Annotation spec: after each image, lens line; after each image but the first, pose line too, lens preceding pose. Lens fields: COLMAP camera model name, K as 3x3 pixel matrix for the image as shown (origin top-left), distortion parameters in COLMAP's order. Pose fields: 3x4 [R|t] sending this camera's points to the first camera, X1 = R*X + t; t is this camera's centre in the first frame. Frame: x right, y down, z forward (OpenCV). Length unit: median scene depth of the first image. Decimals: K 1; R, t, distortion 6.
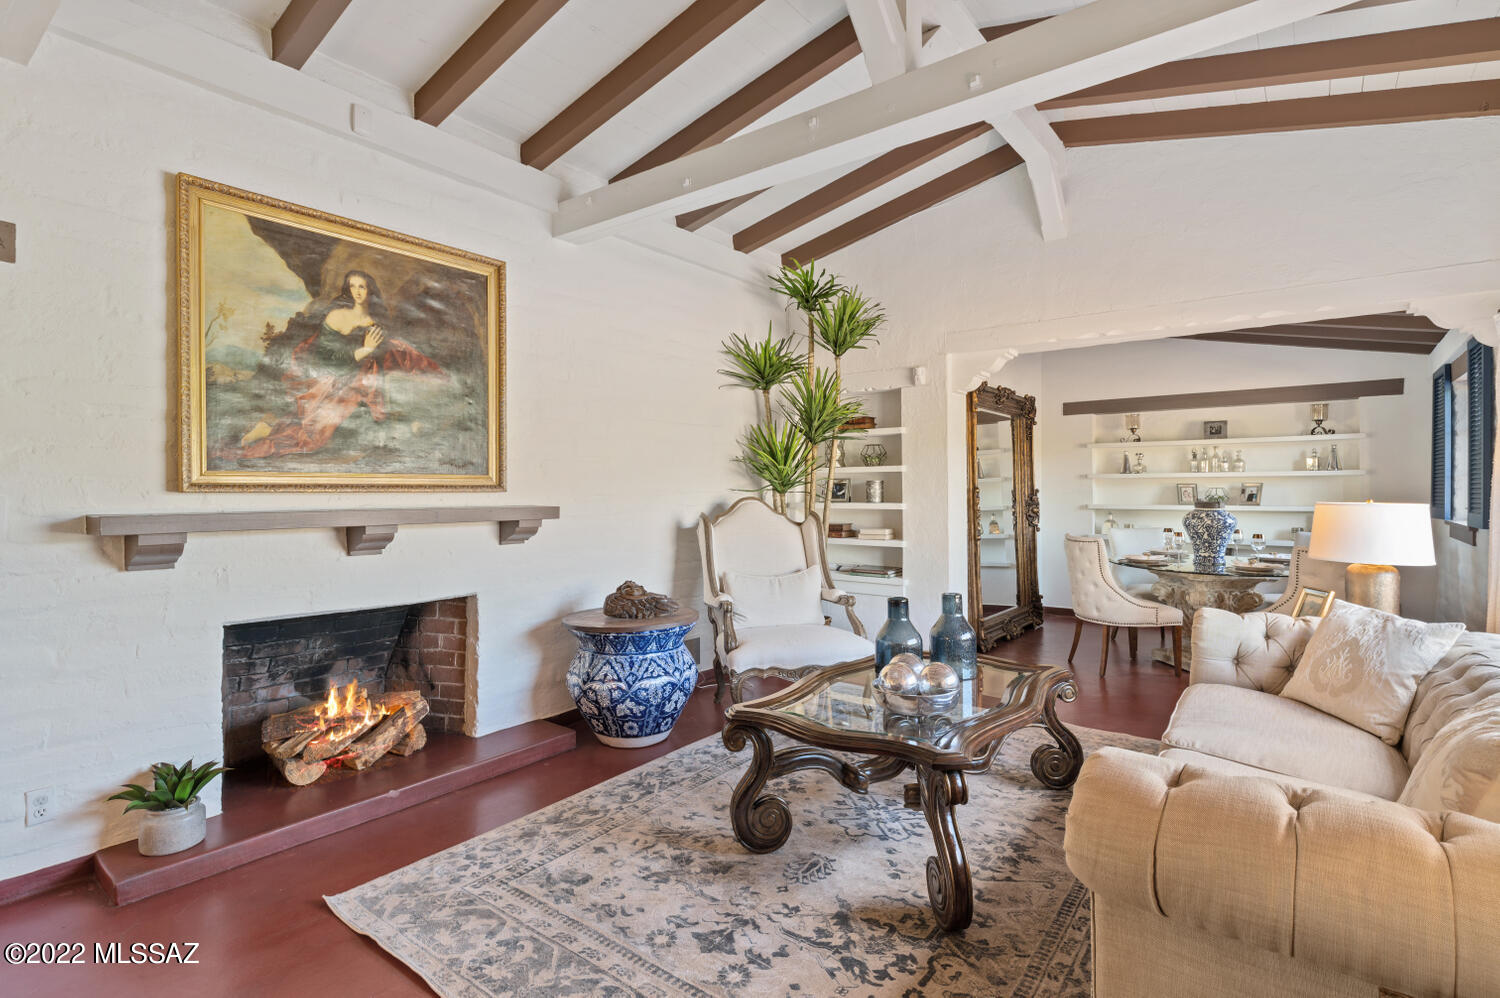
lens RADIAL K [[730.3, 0, 751.5], [0, 730.3, 484.6], [0, 0, 1]] dist [-0.002096, -0.000397]
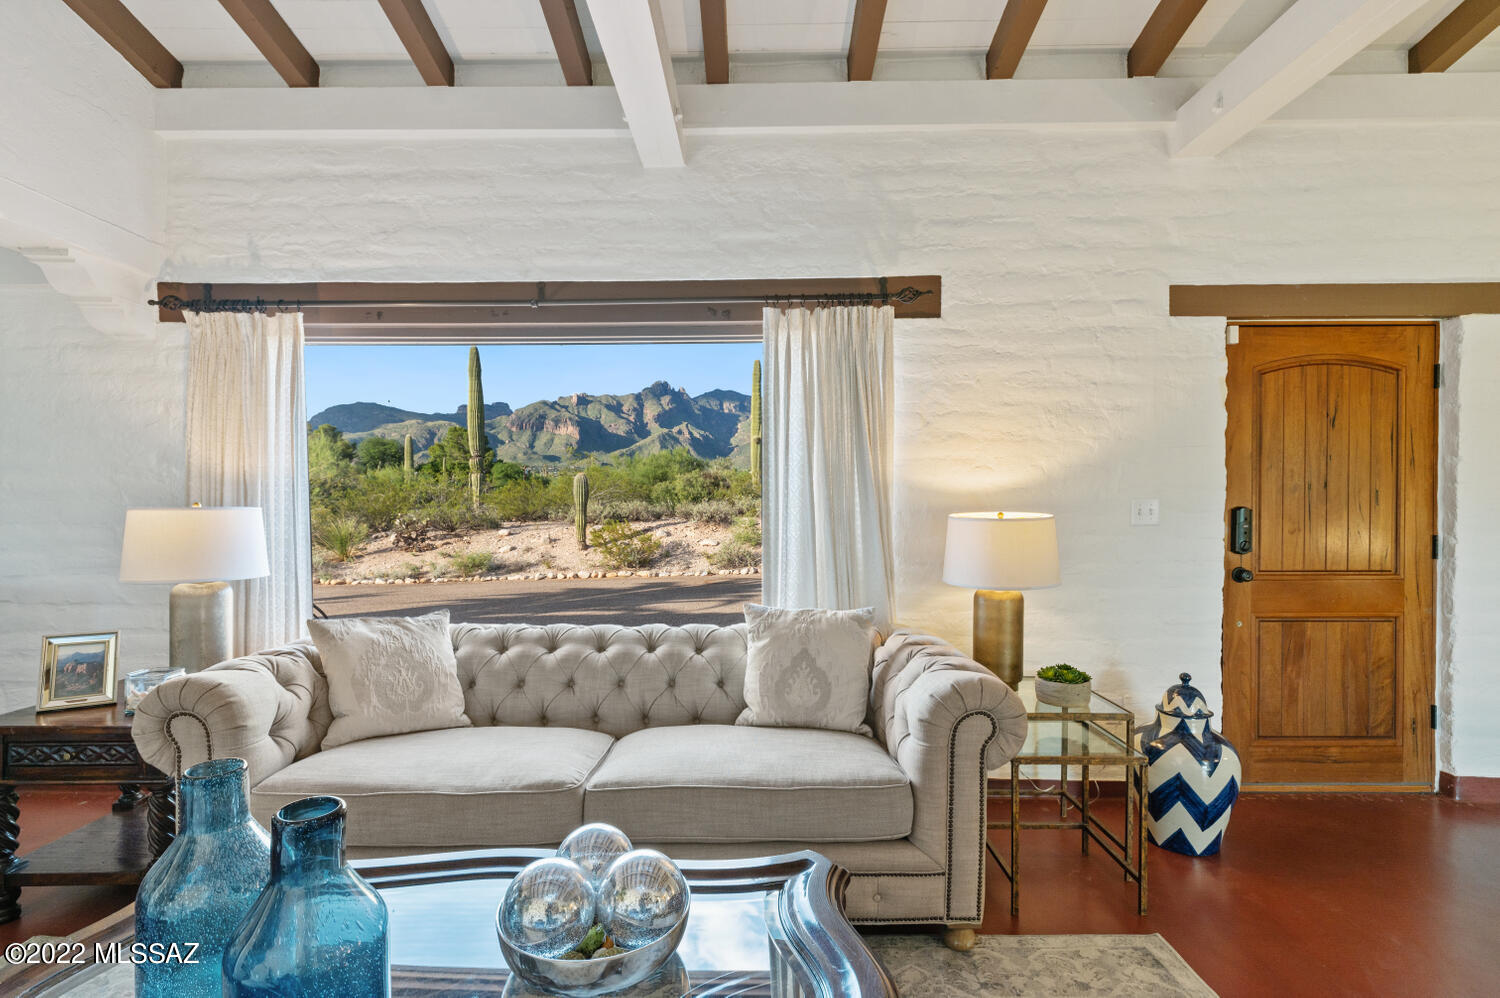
lens RADIAL K [[732.5, 0, 751.0], [0, 732.5, 509.6], [0, 0, 1]] dist [0.000151, 0.000111]
pose [[-0.603938, -0.008455, 0.796986, -0.148348], [-0.004507, 0.999964, 0.007193, 0.016464], [-0.797018, 0.000752, -0.603955, 0.888446]]
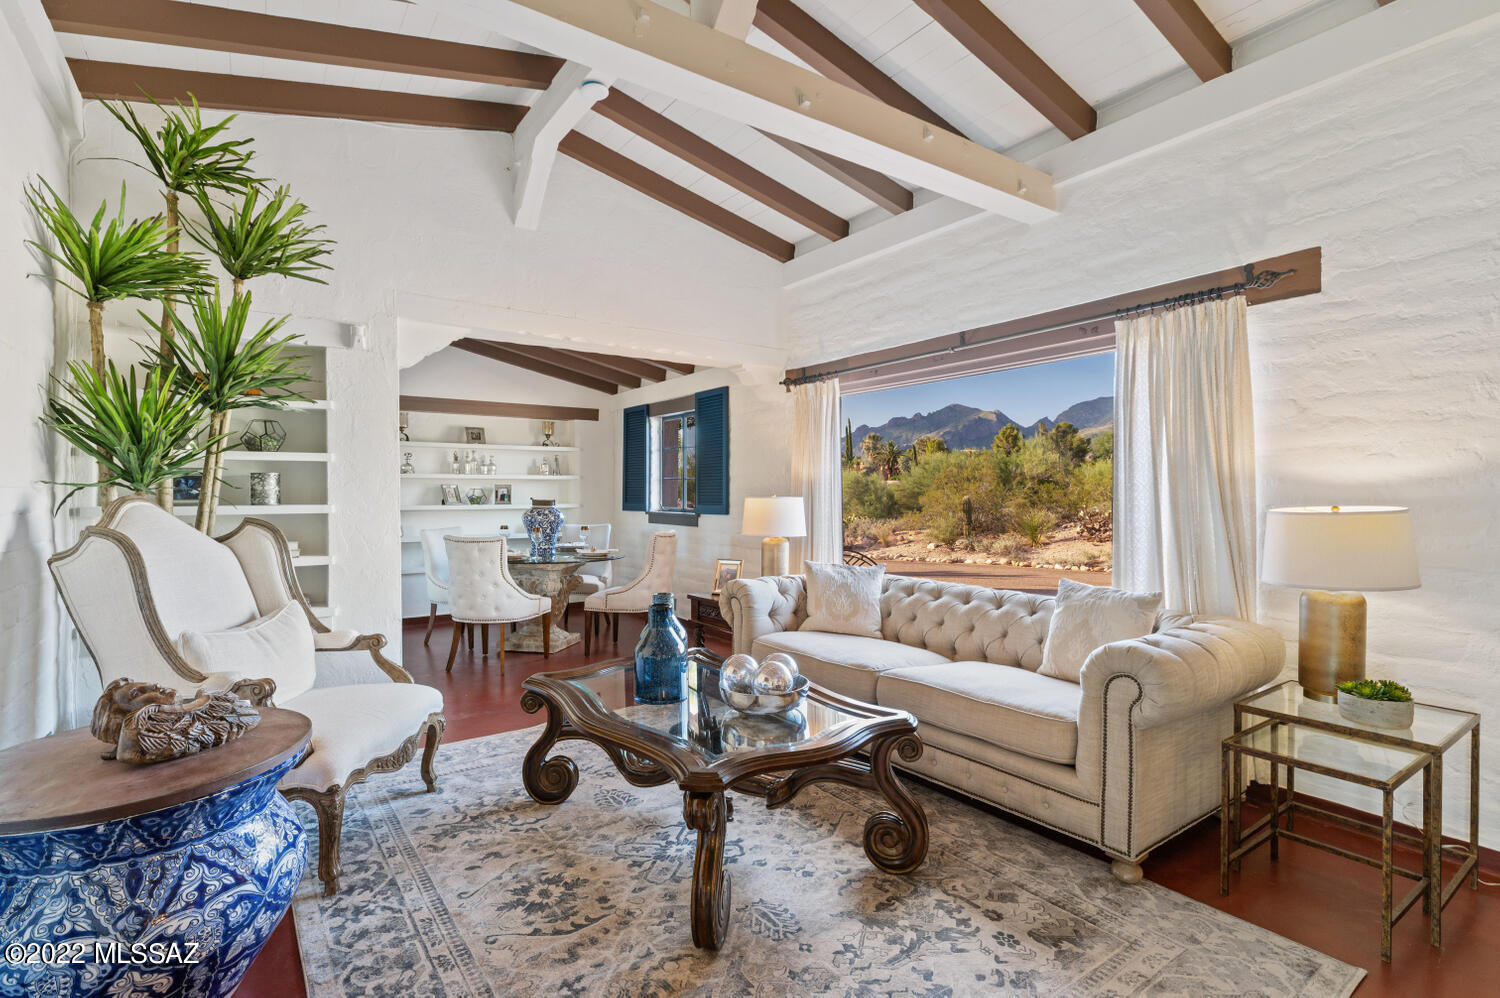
lens RADIAL K [[725.1, 0, 746.8], [0, 725.1, 500.6], [0, 0, 1]] dist [-0.001826, -0.000374]
pose [[0.294805, -0.008022, 0.955524, -0.521040], [-0.006426, 0.999926, 0.010377, 0.015140], [-0.955536, -0.009200, 0.294732, 0.544561]]
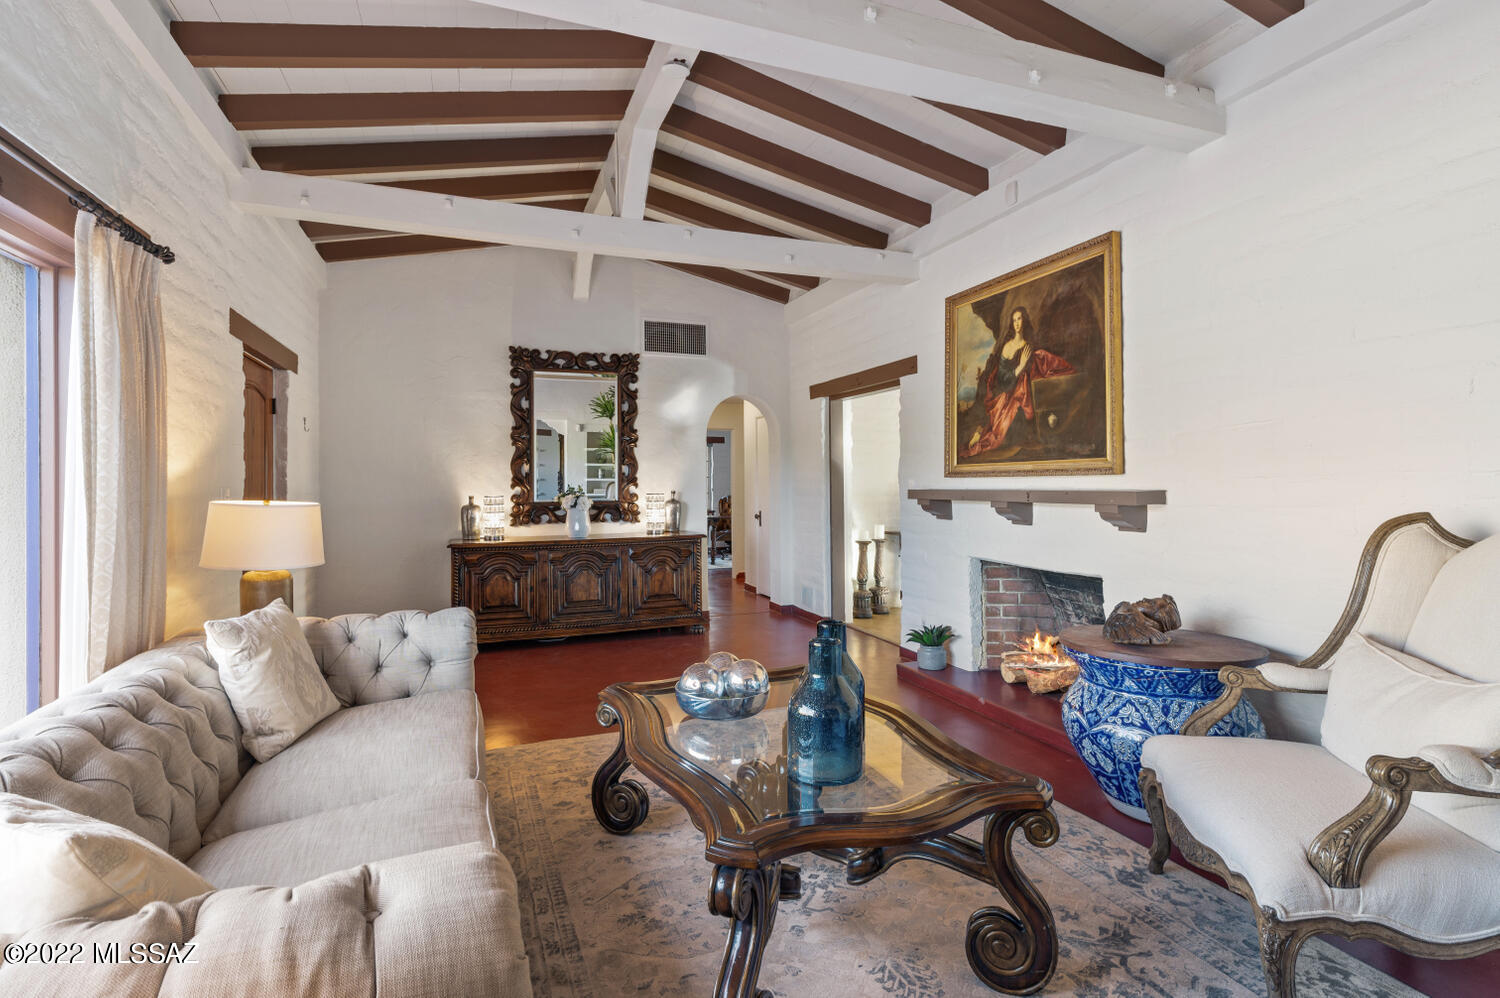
lens RADIAL K [[730.3, 0, 751.5], [0, 730.3, 484.6], [0, 0, 1]] dist [-0.002096, -0.000397]
pose [[-0.527649, 0.007811, -0.849427, 0.724176], [0.016237, 0.999868, -0.000893, 0.016143], [0.849307, -0.014264, -0.527706, 1.118772]]
